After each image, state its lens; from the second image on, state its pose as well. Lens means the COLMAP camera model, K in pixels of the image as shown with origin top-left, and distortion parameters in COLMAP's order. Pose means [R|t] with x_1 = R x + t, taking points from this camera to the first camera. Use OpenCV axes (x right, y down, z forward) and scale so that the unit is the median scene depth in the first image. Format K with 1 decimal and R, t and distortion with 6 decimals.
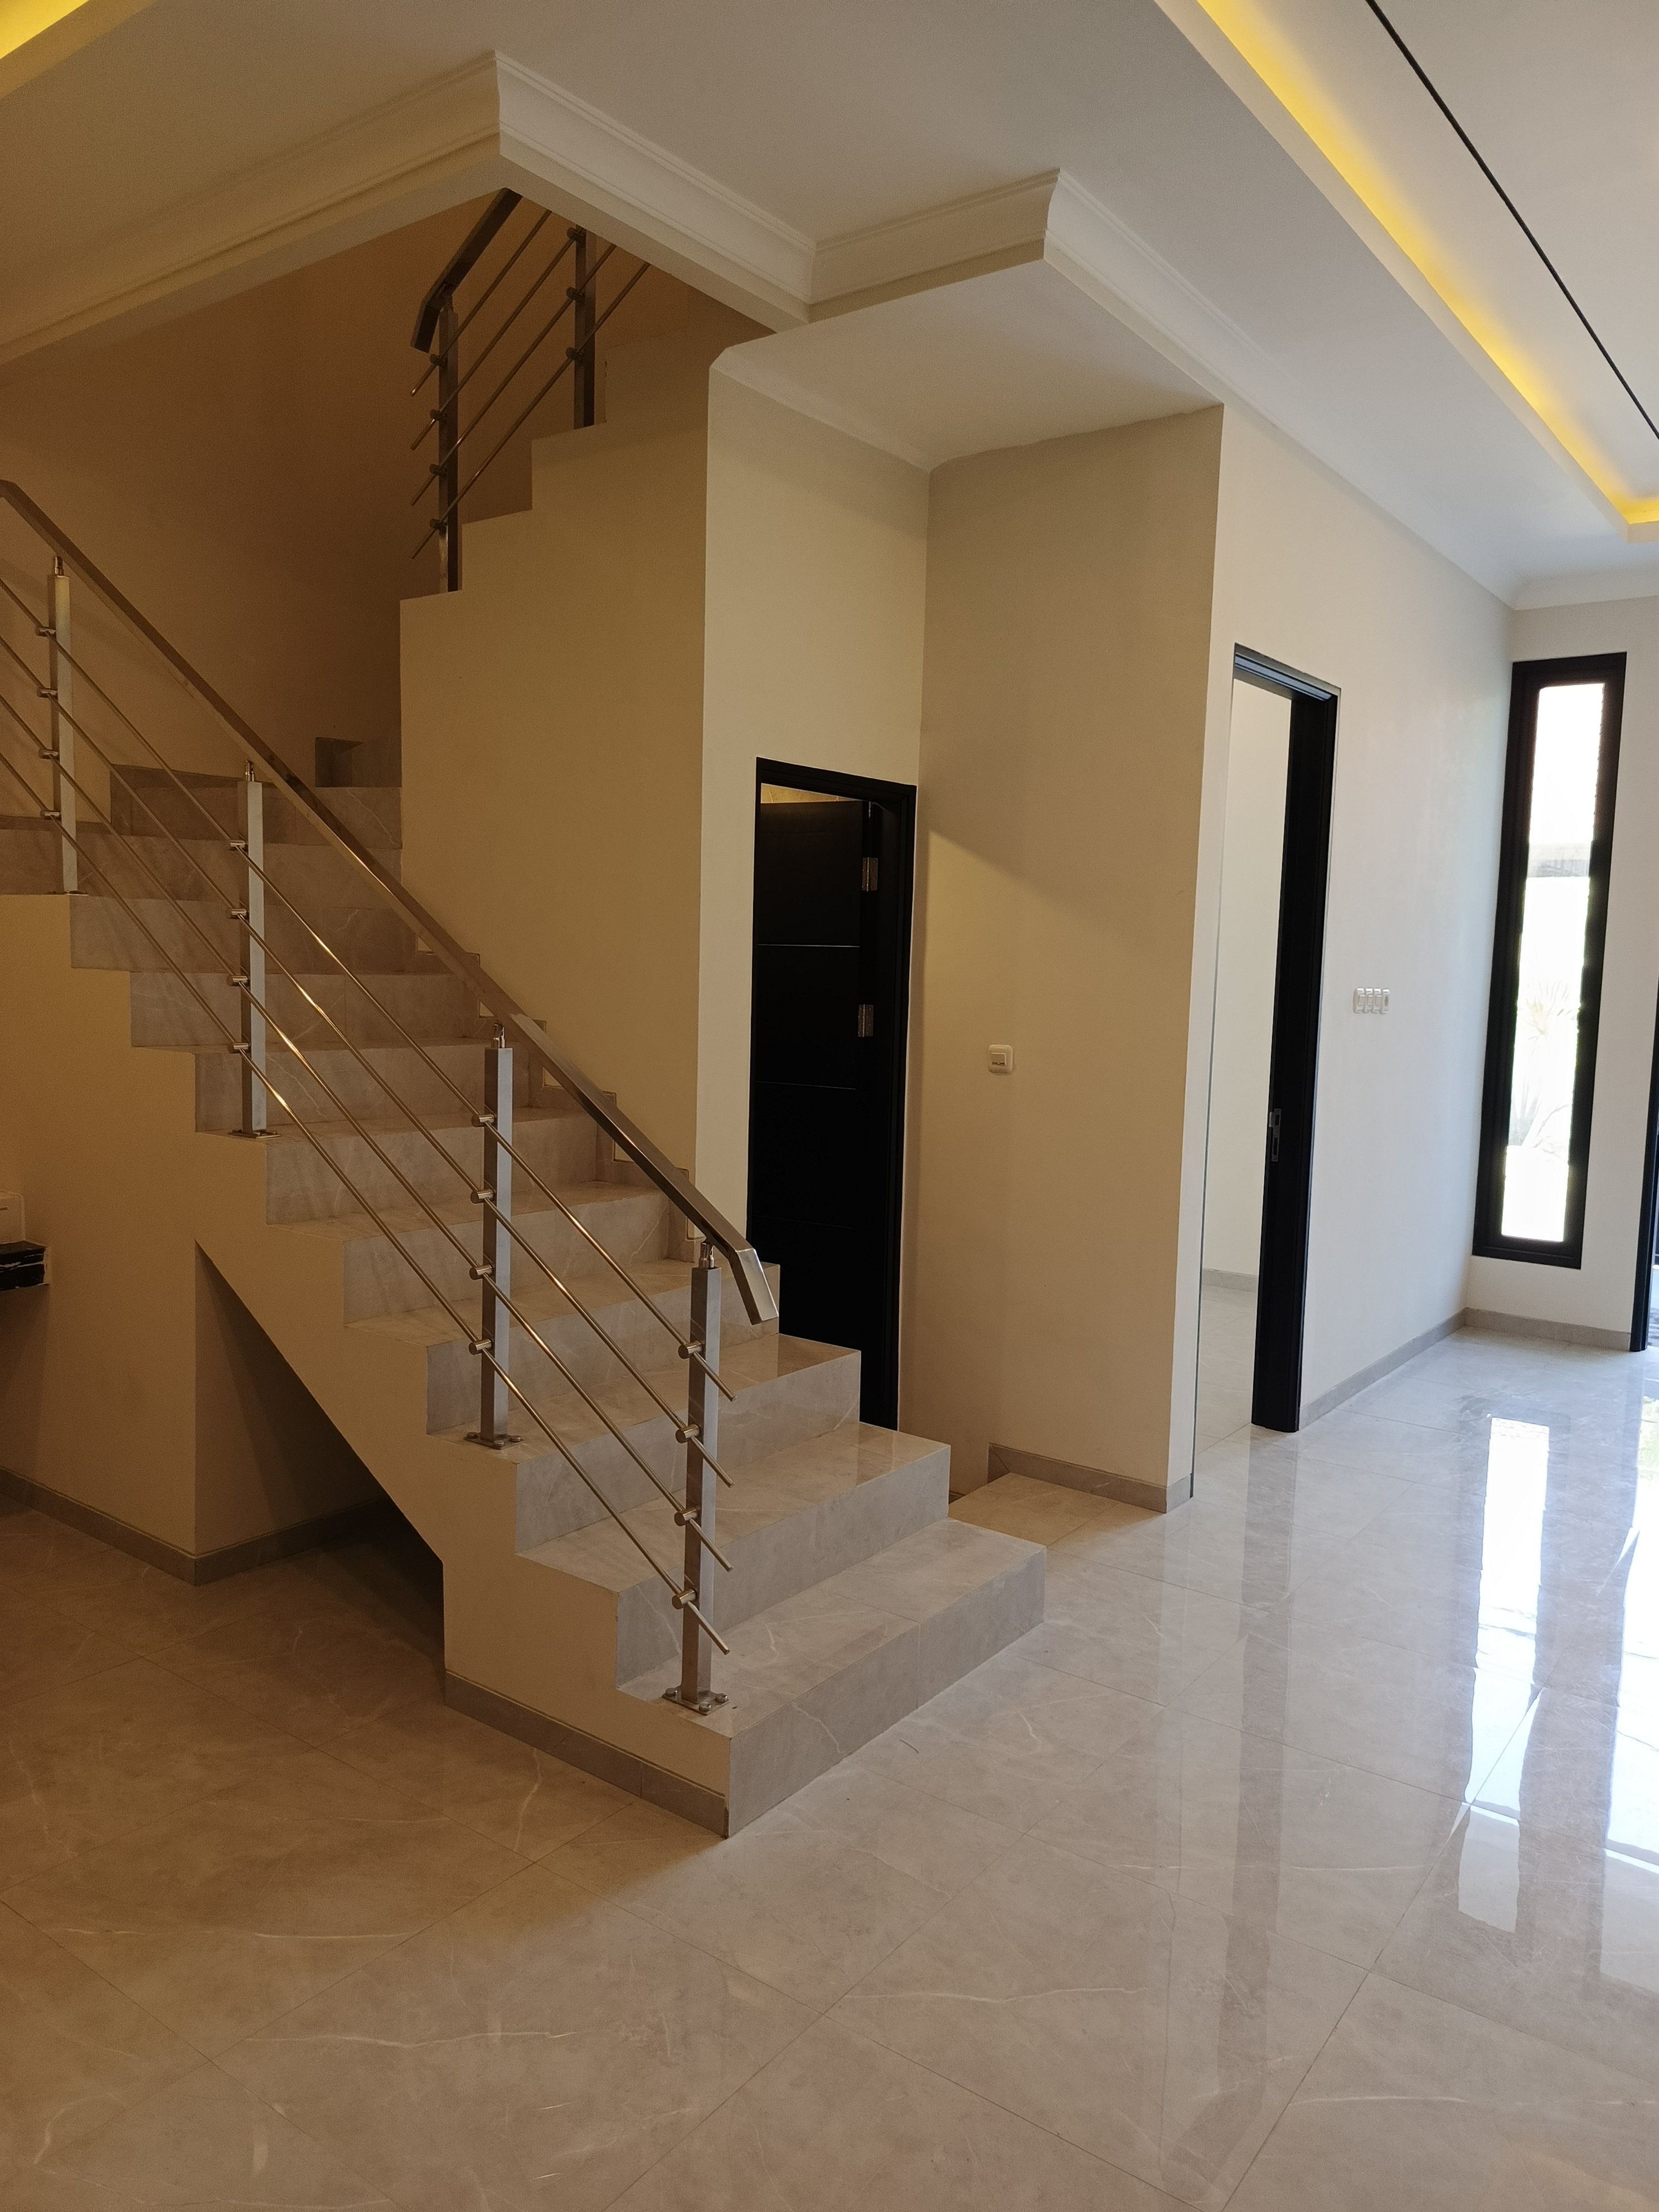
lens RADIAL K [[1573.9, 0, 829.5], [0, 1573.9, 1106.0], [0, 0, 1]] dist [0.069771, -0.065389]
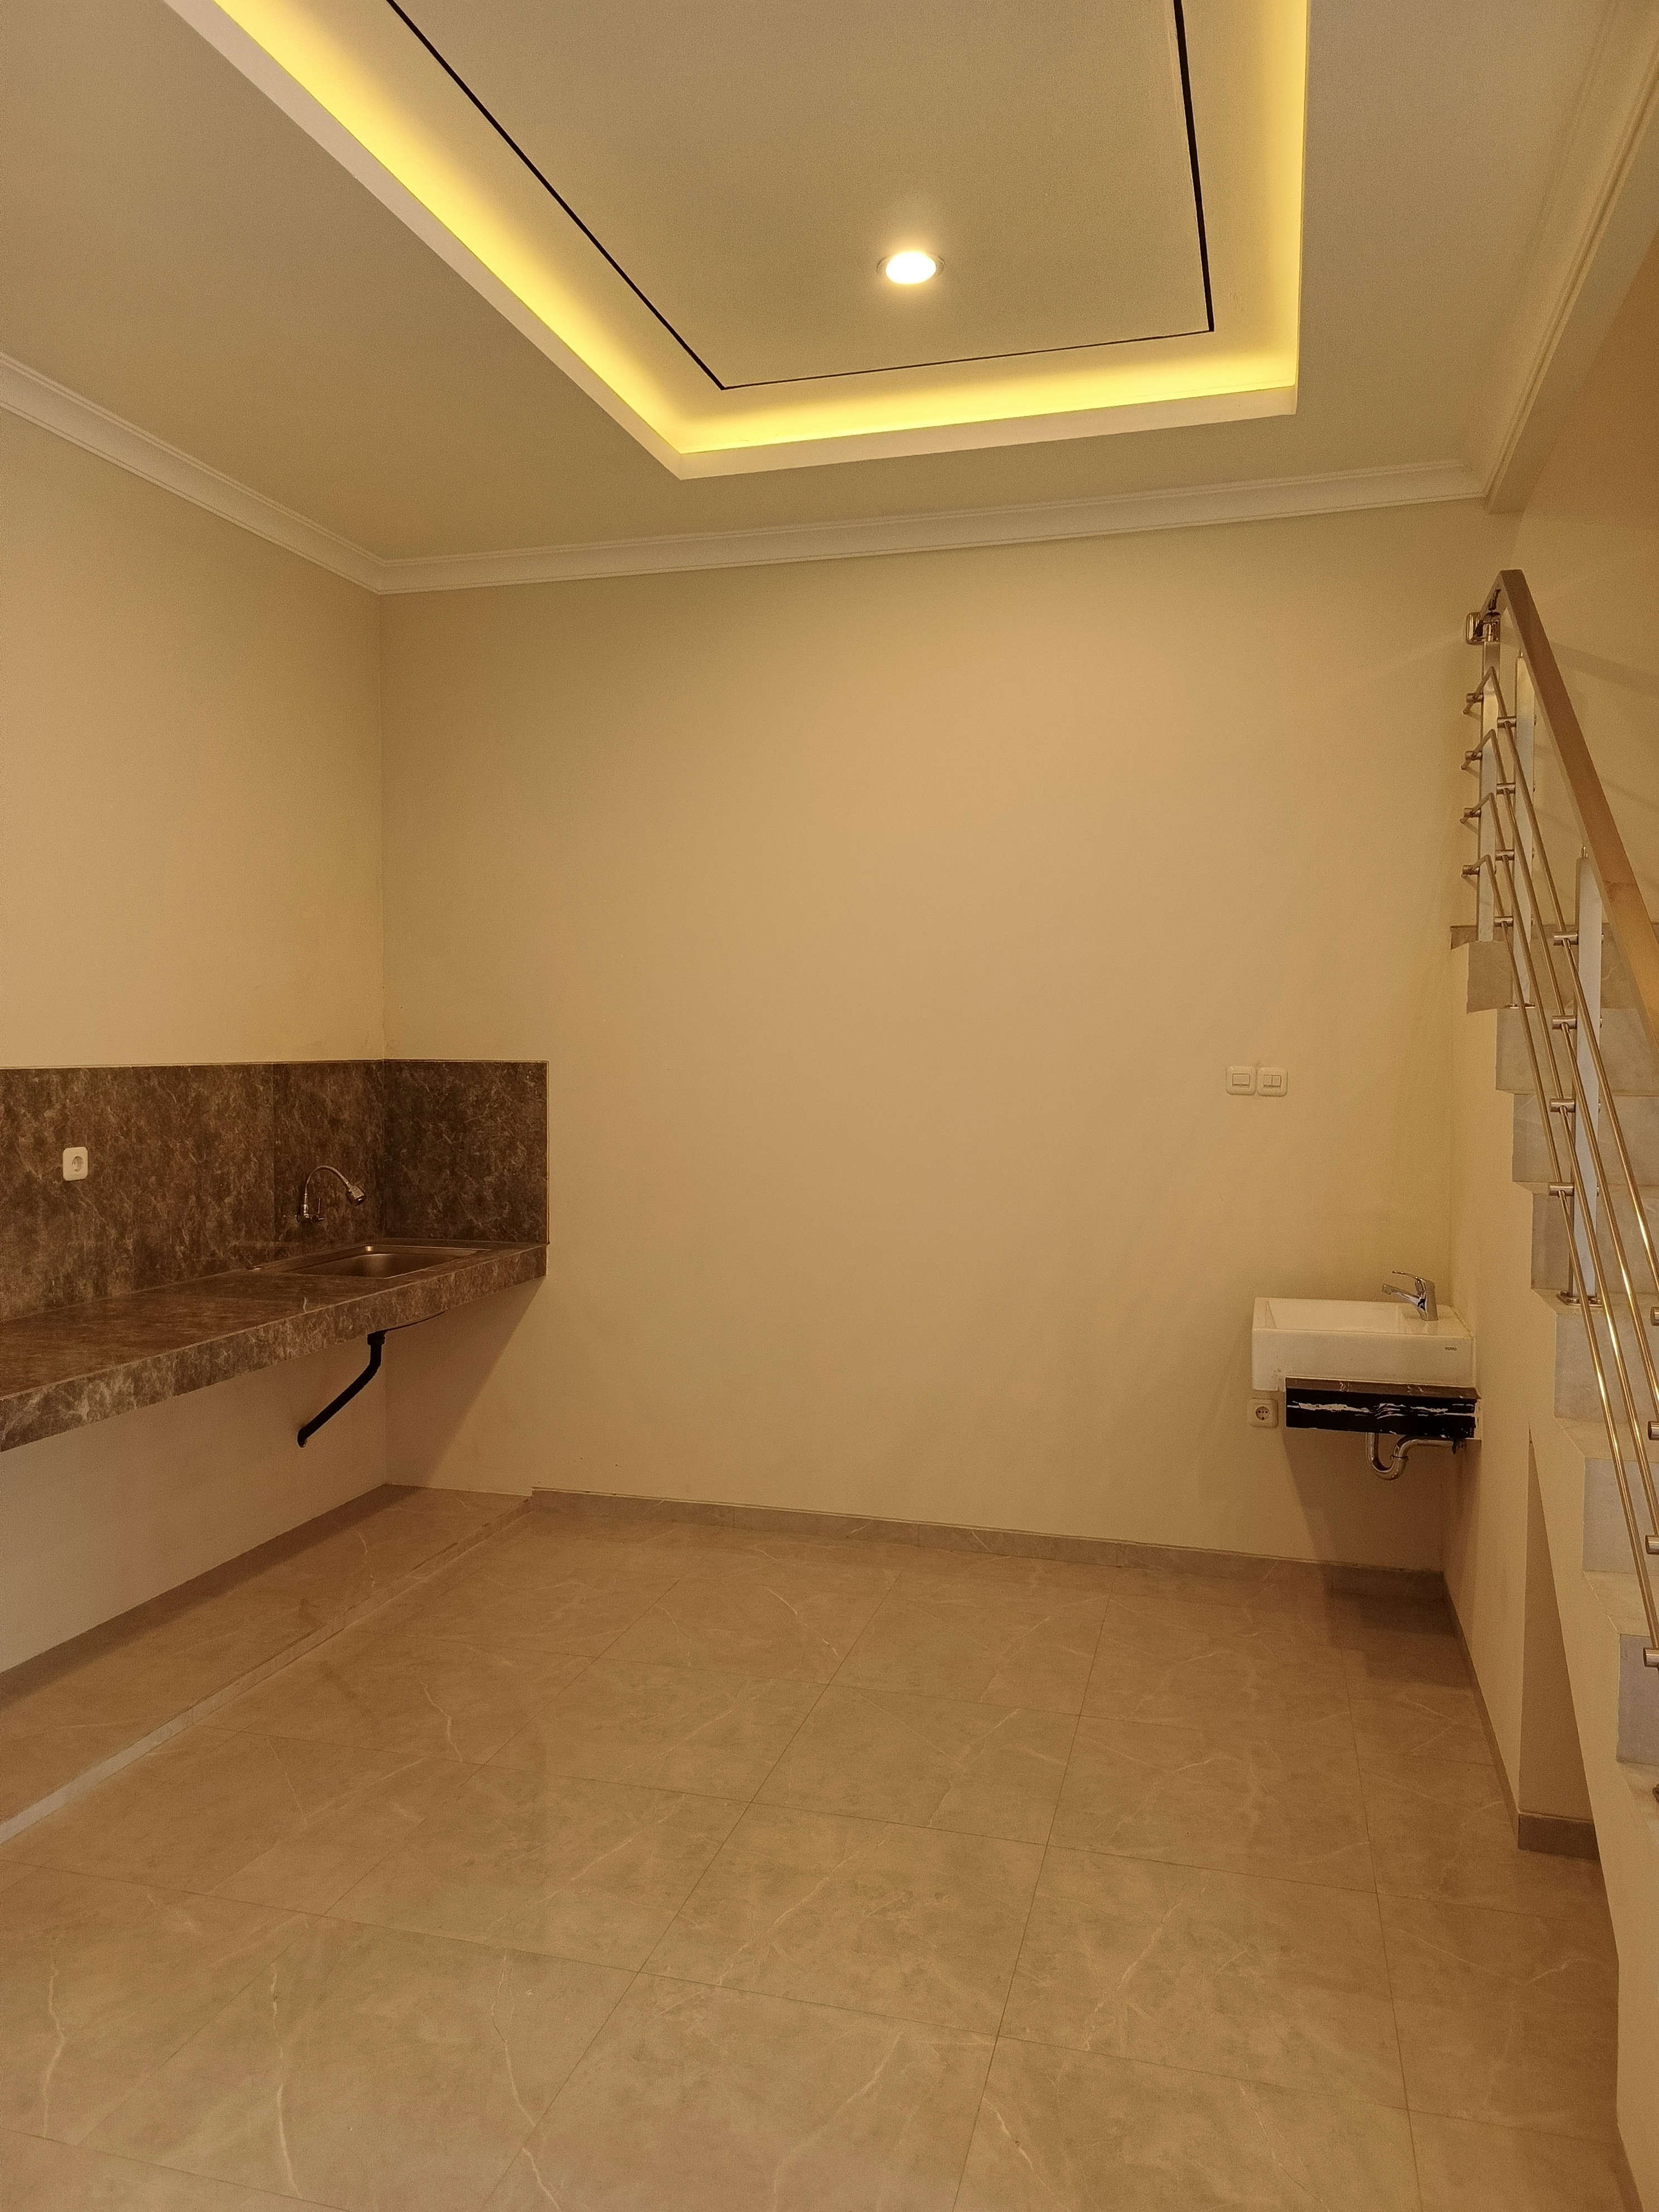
lens RADIAL K [[1573.9, 0, 829.5], [0, 1573.9, 1106.0], [0, 0, 1]] dist [0.069771, -0.065389]
pose [[0.351266, 0.013796, -0.936174, 0.291220], [-0.087051, 0.996041, -0.017985, -0.037309], [0.932220, 0.087813, 0.351076, 0.433832]]
